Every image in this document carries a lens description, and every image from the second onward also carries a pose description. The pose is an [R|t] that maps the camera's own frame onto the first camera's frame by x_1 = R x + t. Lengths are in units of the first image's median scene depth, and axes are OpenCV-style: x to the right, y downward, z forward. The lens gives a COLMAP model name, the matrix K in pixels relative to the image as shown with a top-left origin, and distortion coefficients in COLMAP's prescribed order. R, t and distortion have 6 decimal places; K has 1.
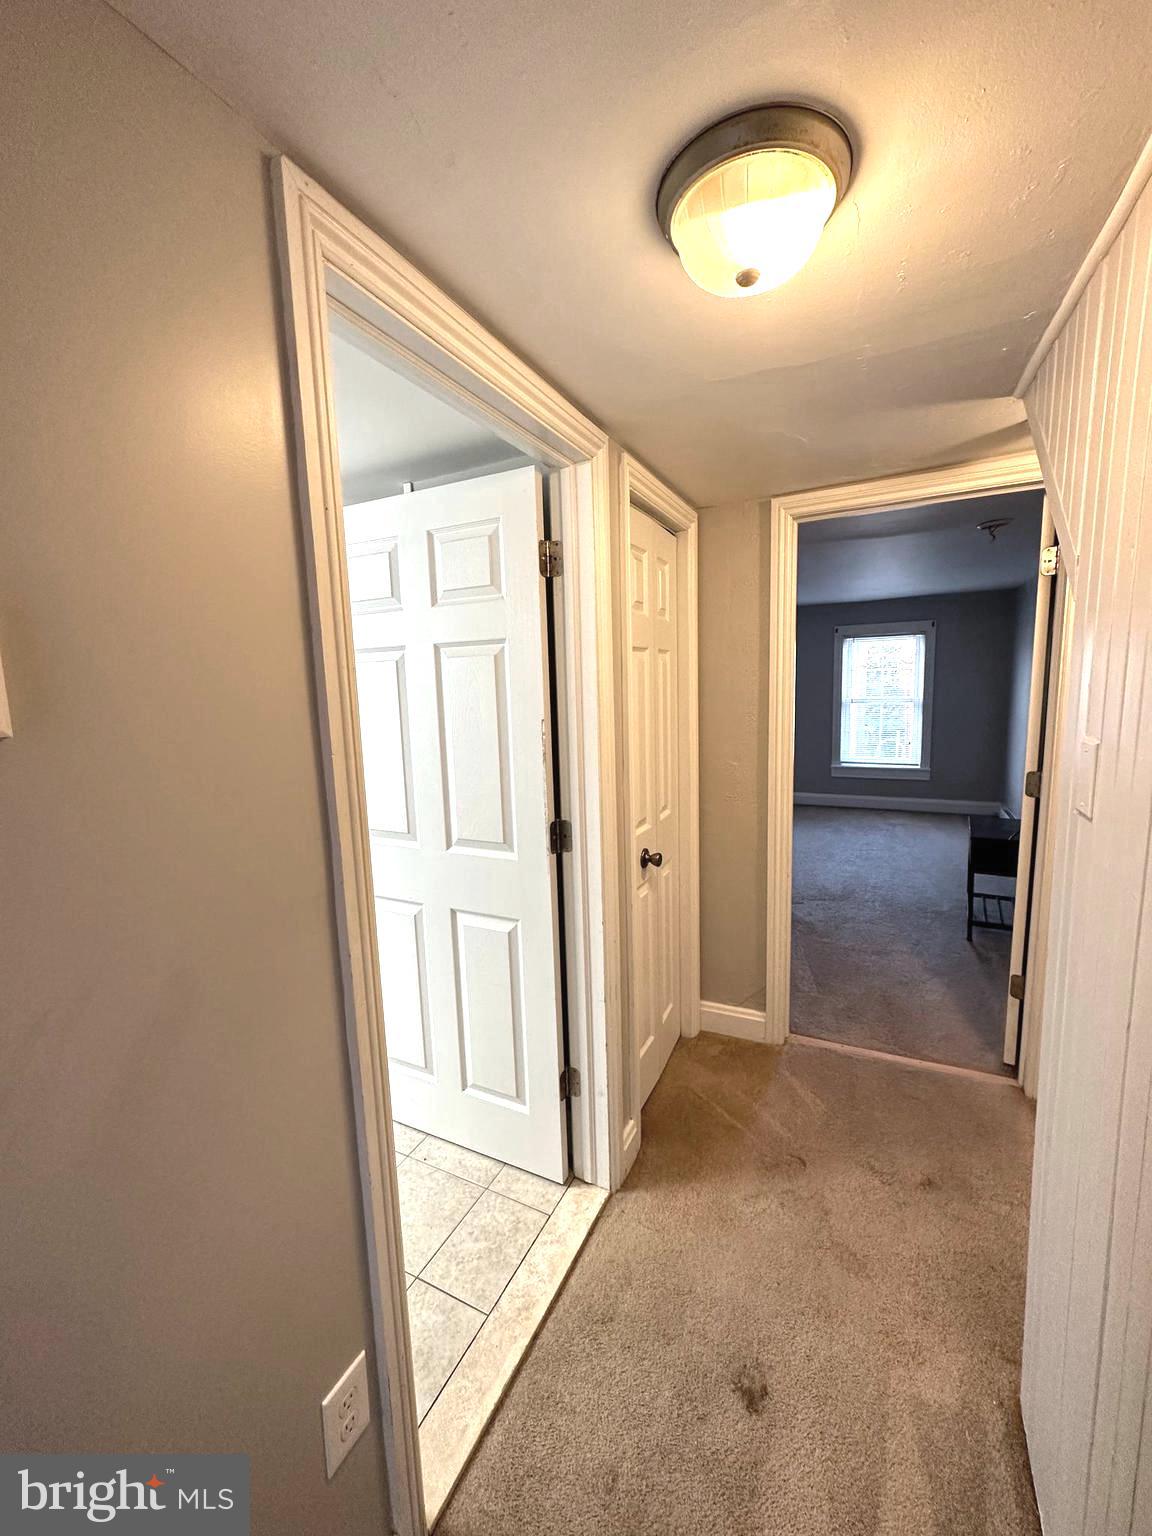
lens RADIAL K [[611.2, 0, 578.0], [0, 611.2, 768.2], [0, 0, 1]] dist [-0.002069, 0.000659]
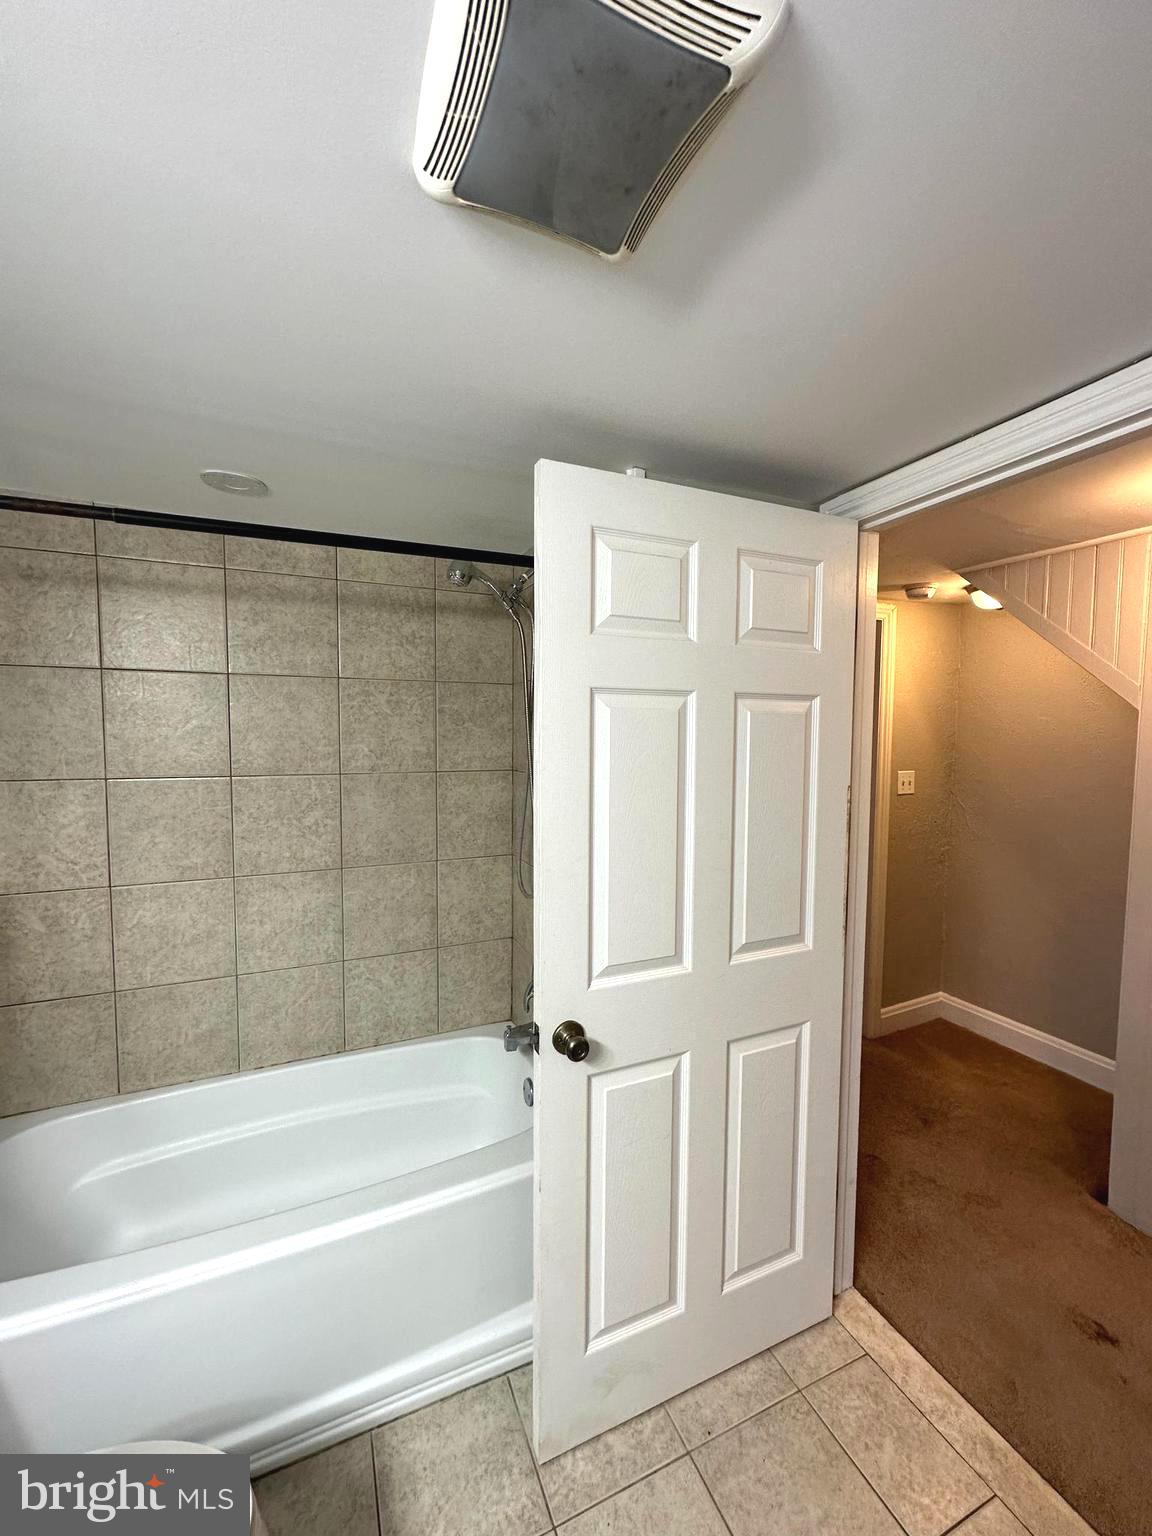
lens RADIAL K [[611.2, 0, 570.3], [0, 611.2, 767.4], [0, 0, 1]] dist [-0.002069, 0.000659]
pose [[0.643827, -0.011607, 0.765083, -1.066598], [0.089233, 0.994201, -0.060008, -0.088691], [-0.759950, 0.106906, 0.641130, 0.742719]]
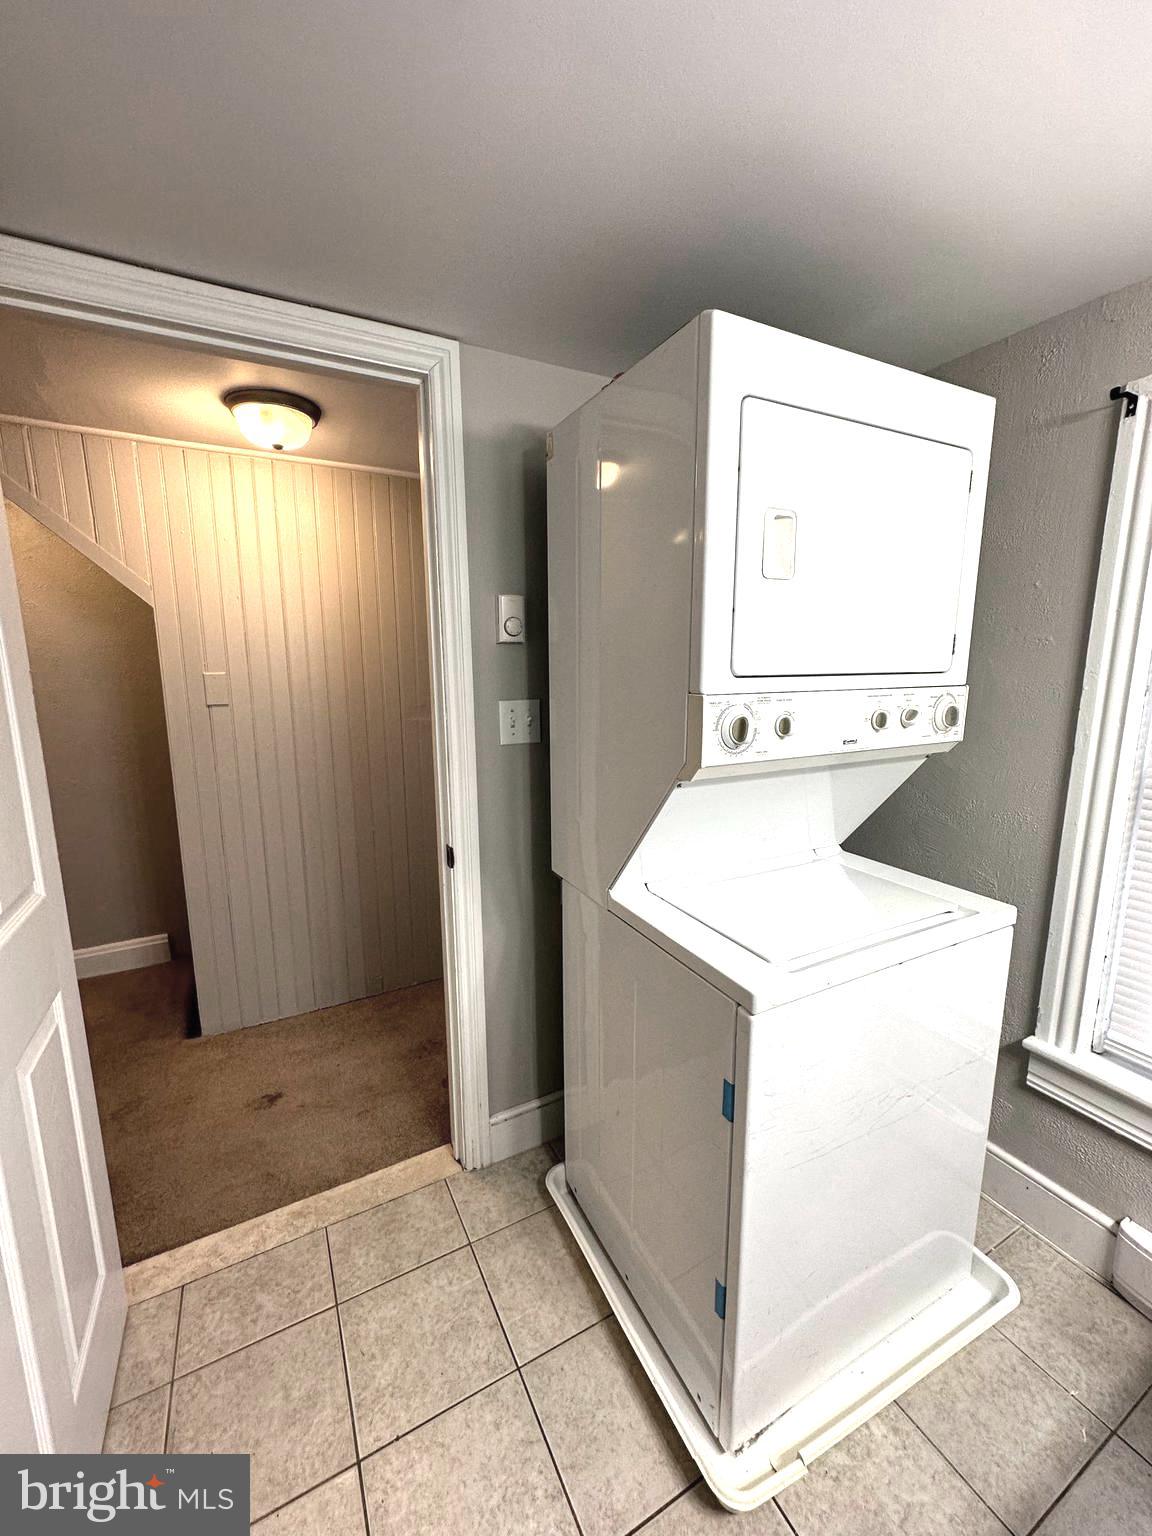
lens RADIAL K [[611.2, 0, 585.9], [0, 611.2, 767.5], [0, 0, 1]] dist [-0.002069, 0.000659]
pose [[-0.818345, -0.062518, 0.571317, -0.990828], [0.113578, 0.956870, 0.267395, -0.087895], [-0.563393, 0.283711, -0.775949, 1.243332]]
